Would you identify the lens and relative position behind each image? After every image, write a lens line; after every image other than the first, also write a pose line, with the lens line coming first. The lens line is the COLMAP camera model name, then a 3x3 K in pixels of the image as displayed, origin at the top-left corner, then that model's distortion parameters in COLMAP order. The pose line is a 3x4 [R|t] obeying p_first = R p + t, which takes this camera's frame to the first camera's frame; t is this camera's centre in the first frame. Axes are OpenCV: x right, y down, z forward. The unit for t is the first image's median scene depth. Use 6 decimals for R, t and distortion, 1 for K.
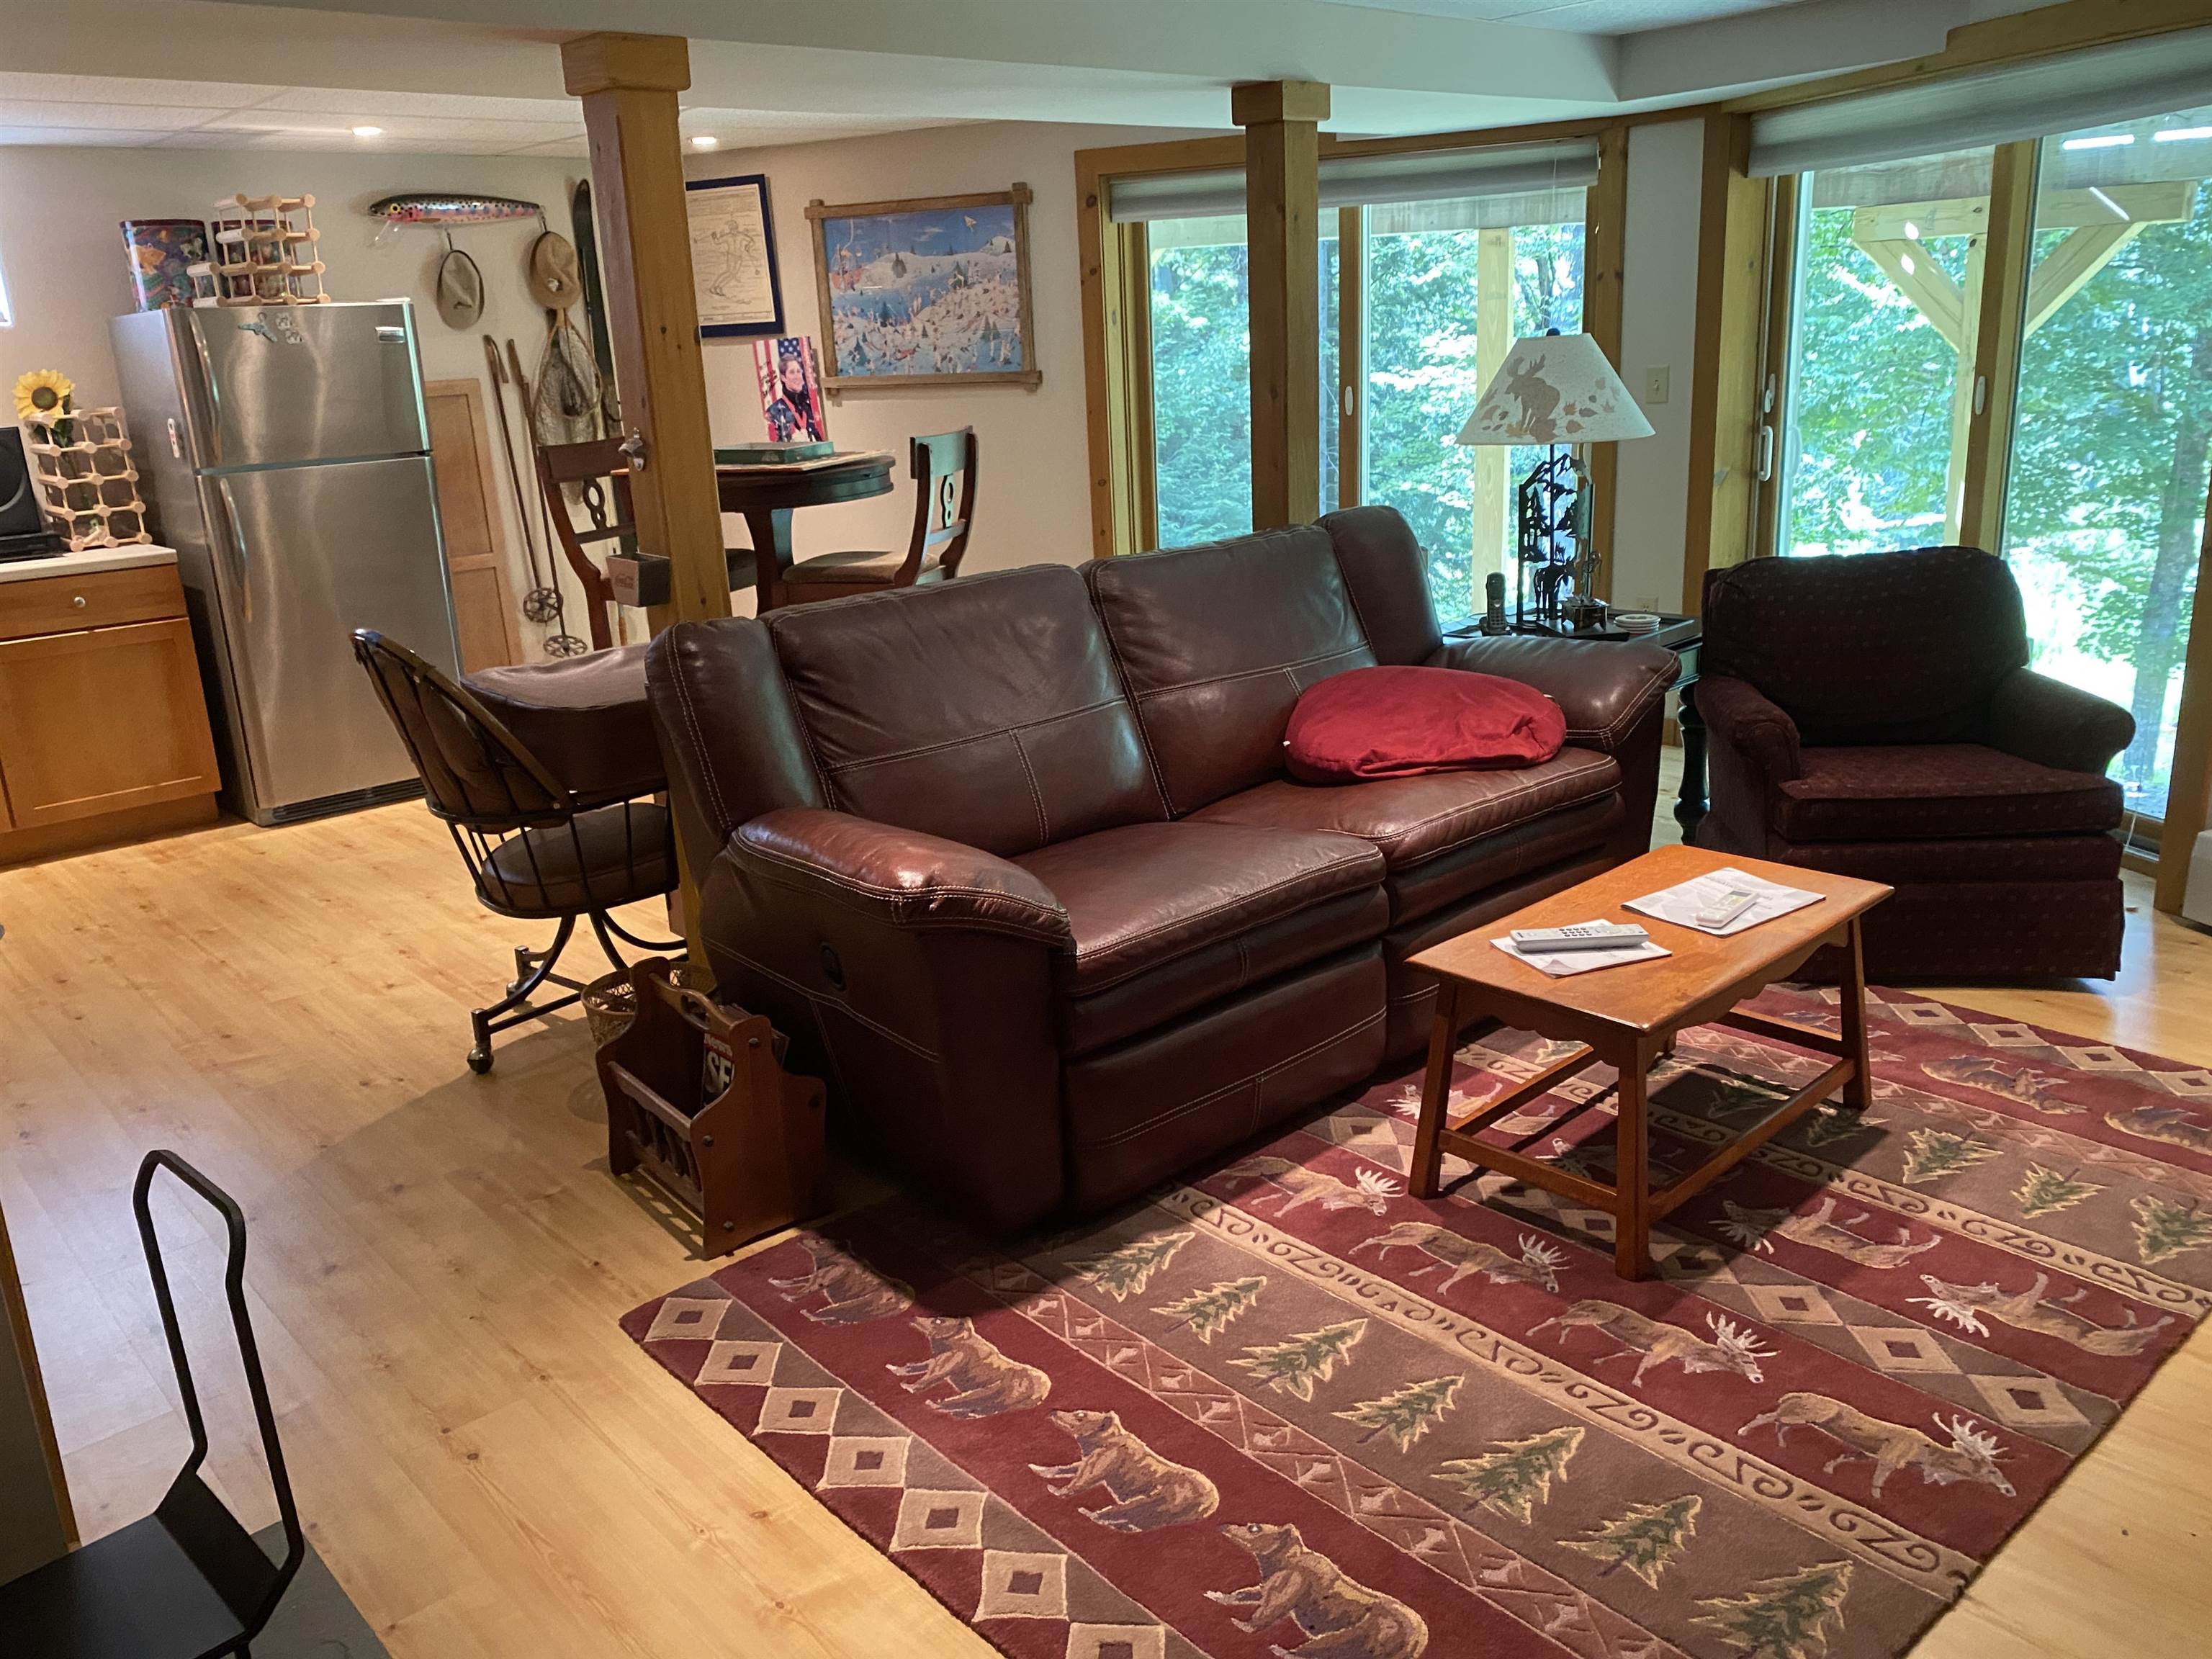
lens RADIAL K [[1732.2, 0, 1081.5], [0, 1732.2, 822.8], [0, 0, 1]] dist [0.004038, -0.008732]
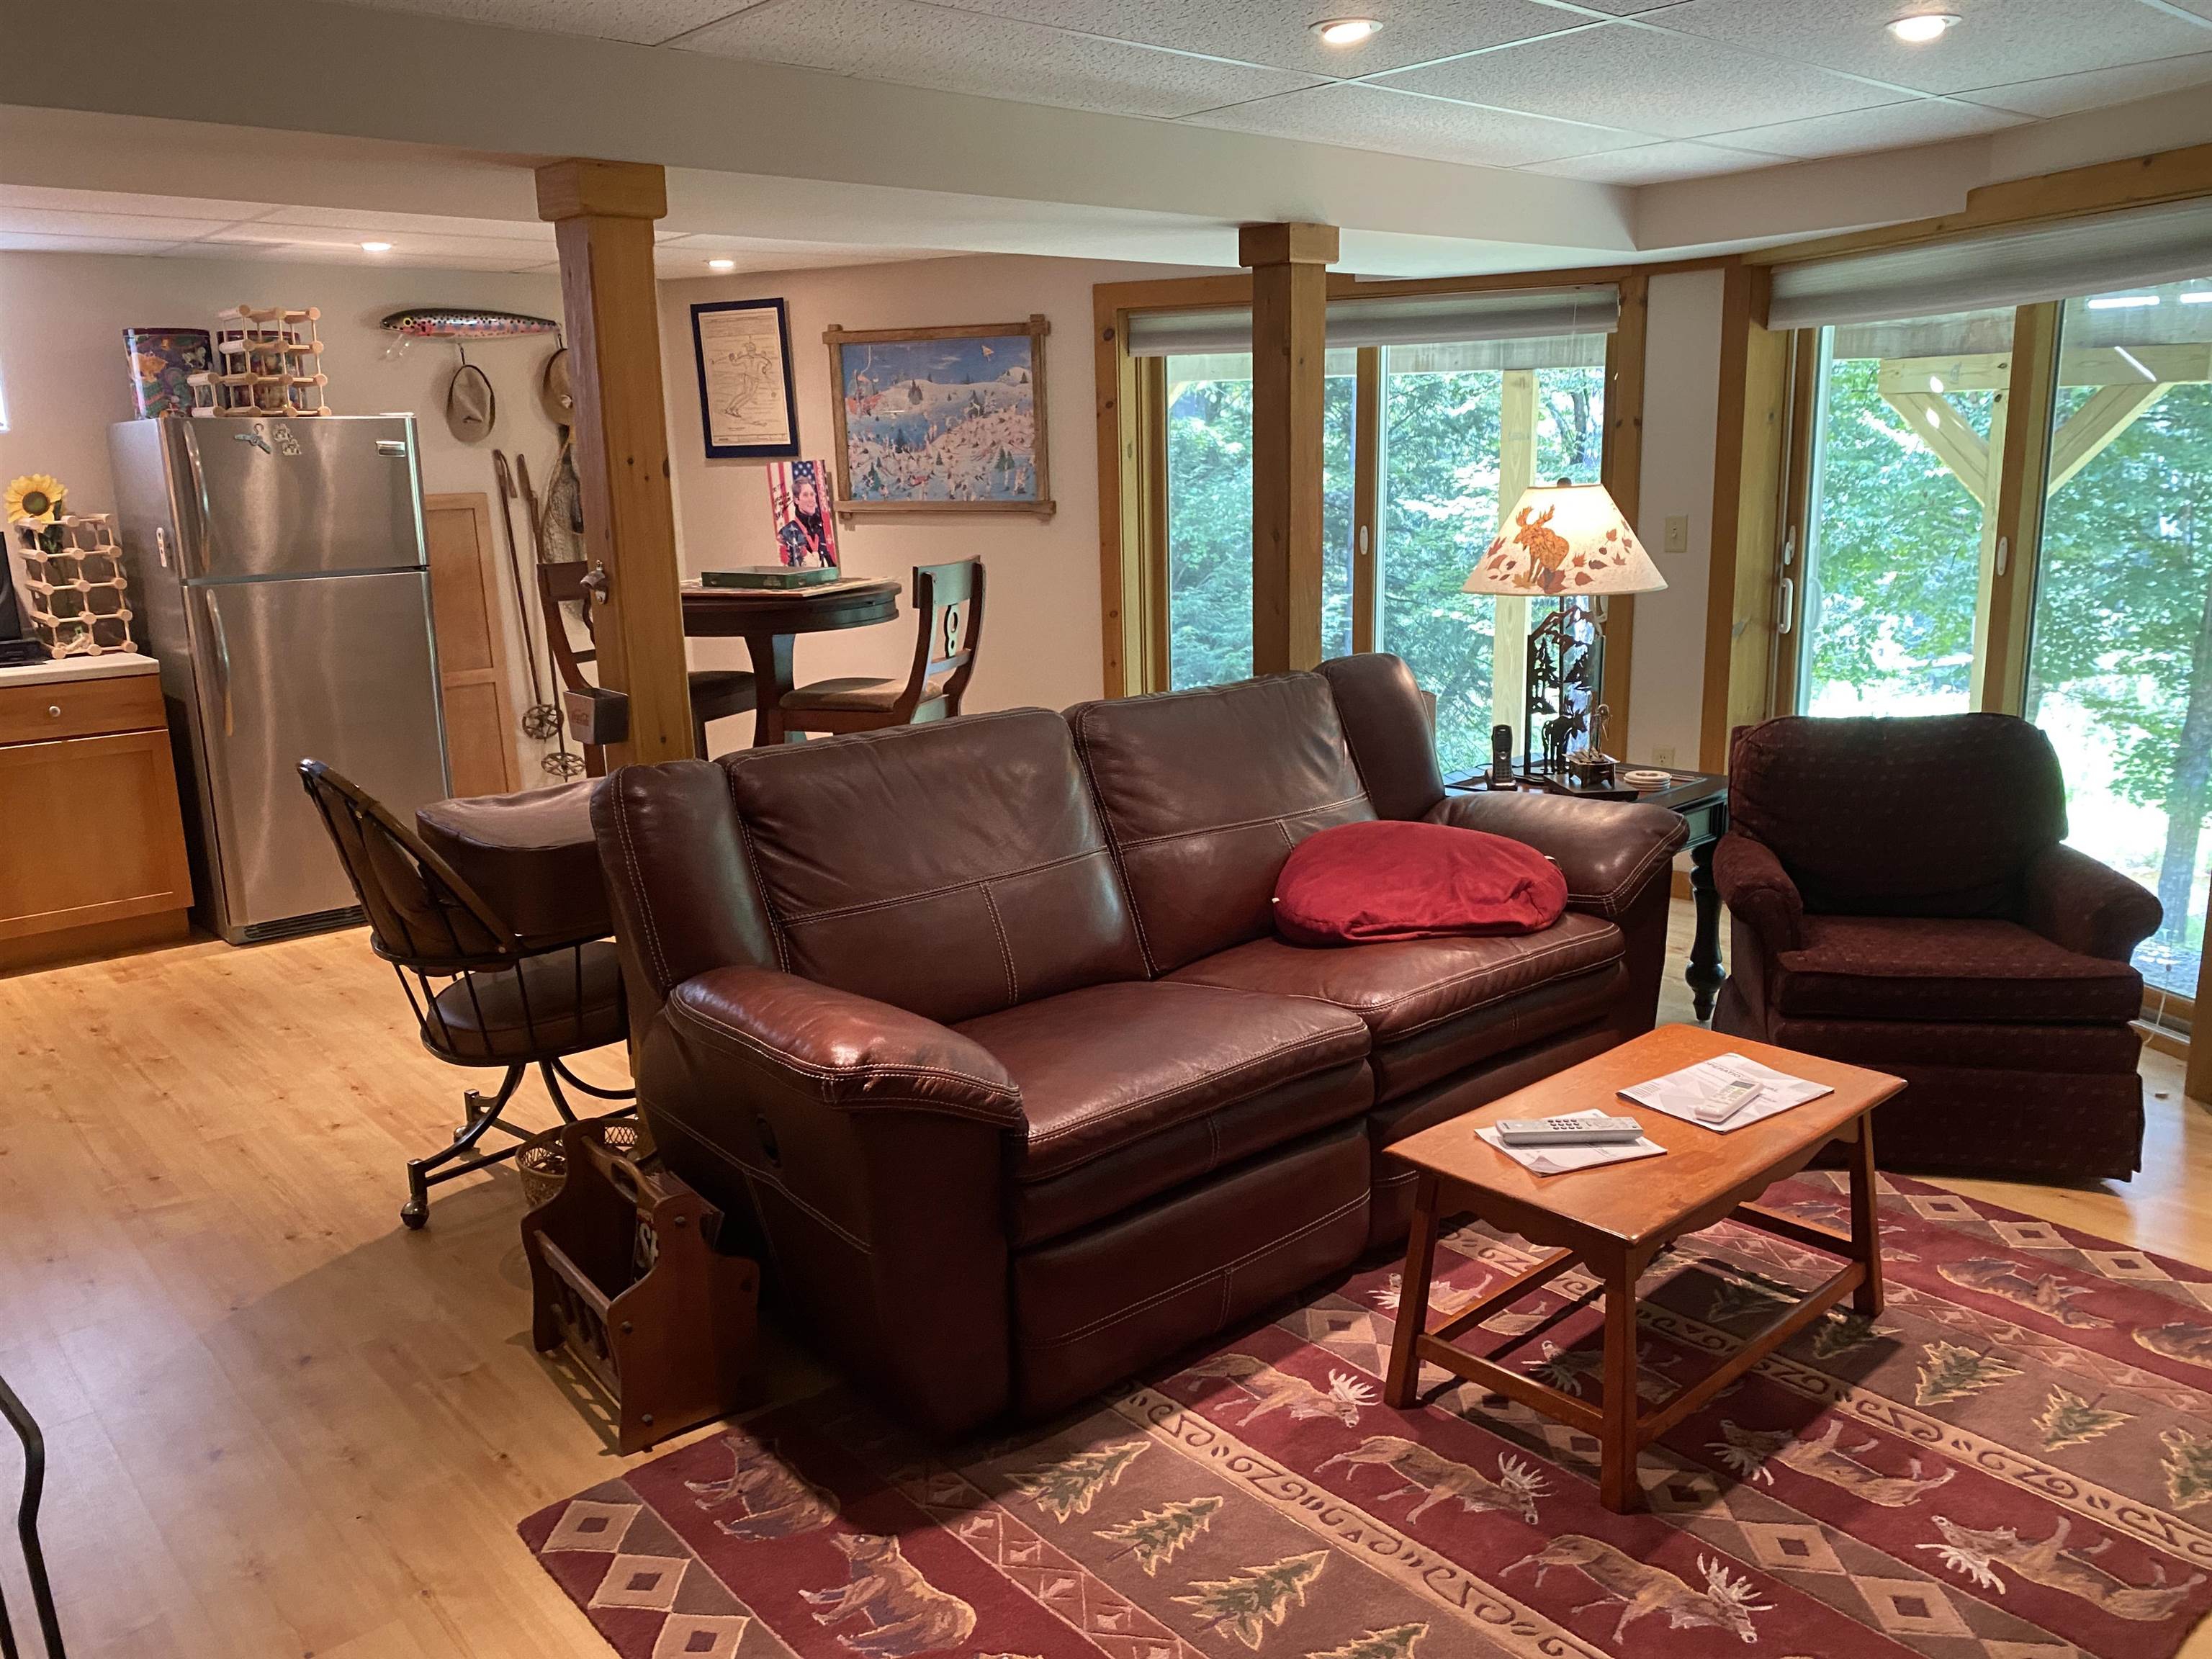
lens RADIAL K [[1729.4, 0, 1116.9], [0, 1729.4, 834.1], [0, 0, 1]] dist [0.007707, -0.014535]
pose [[0.999644, 0.026678, -0.000682, 0.027392], [-0.026672, 0.997937, -0.058391, -0.022273], [-0.000877, 0.058388, 0.998294, 0.040005]]
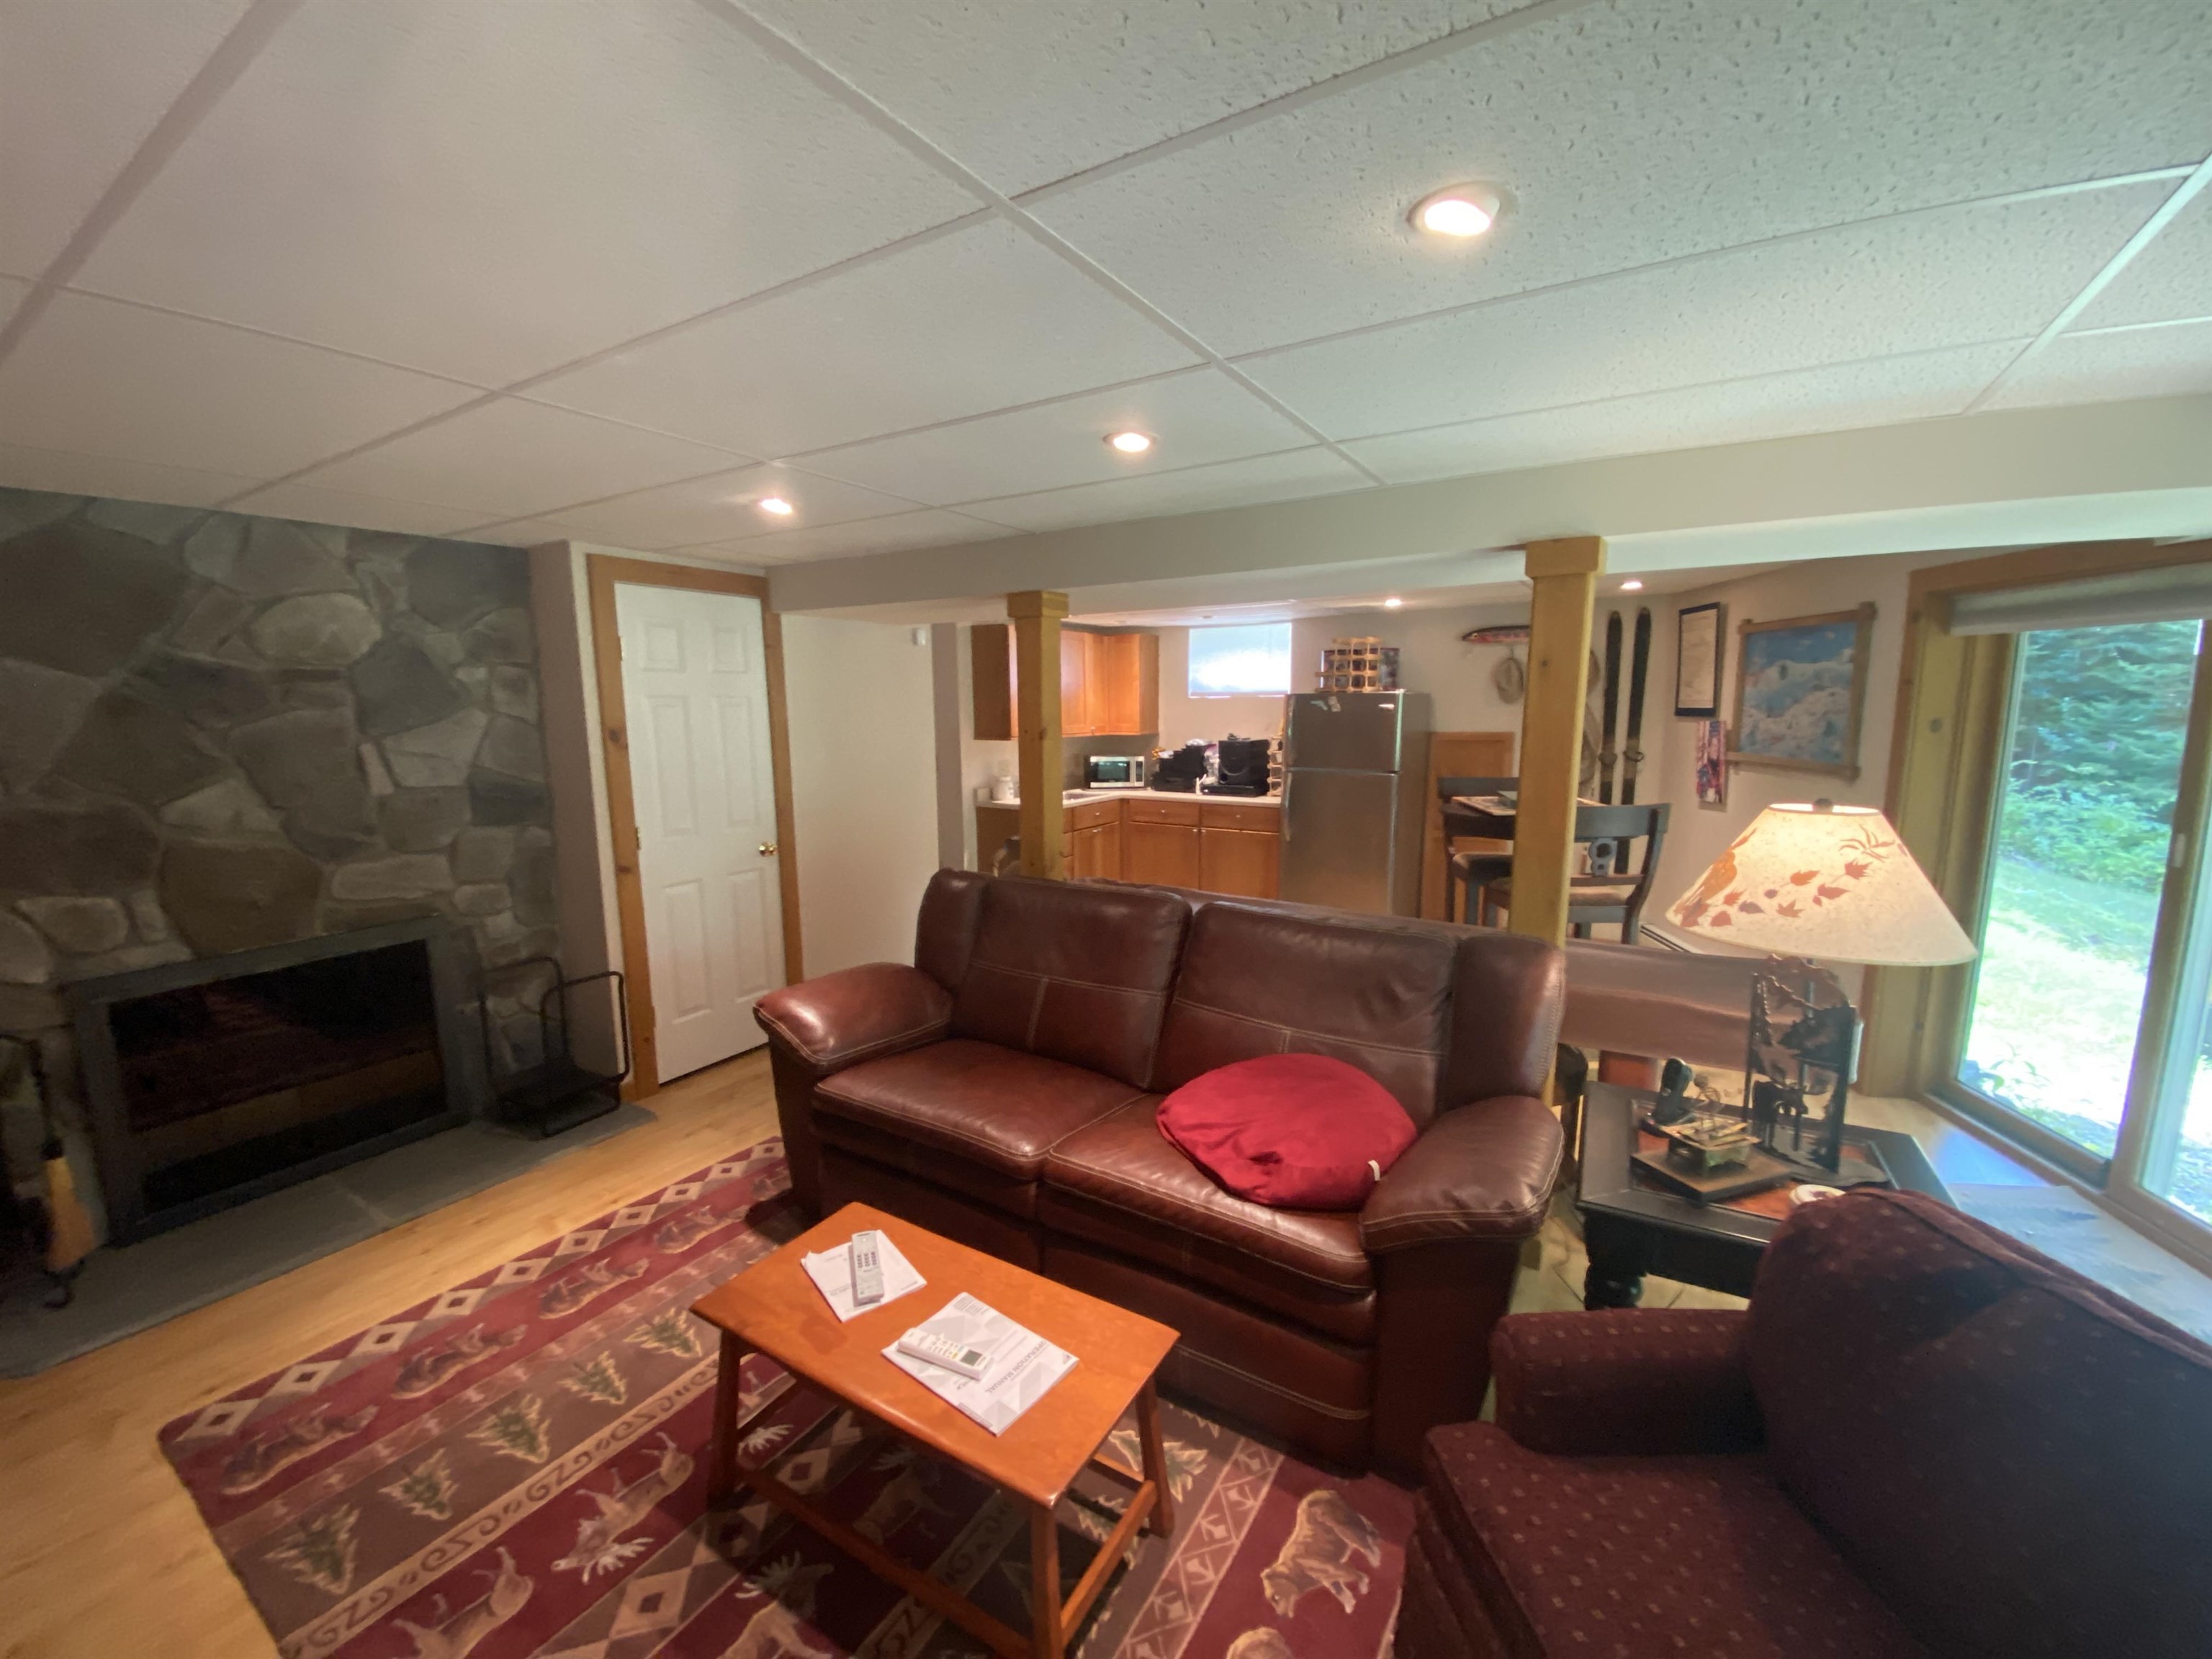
lens RADIAL K [[896.8, 0, 1102.3], [0, 896.8, 832.9], [0, 0, 1]] dist [0.033287, -0.027823]
pose [[0.264218, 0.185138, -0.946527, 0.619327], [-0.268479, 0.956730, 0.112189, -0.244432], [0.926341, 0.224480, 0.302491, 0.613532]]
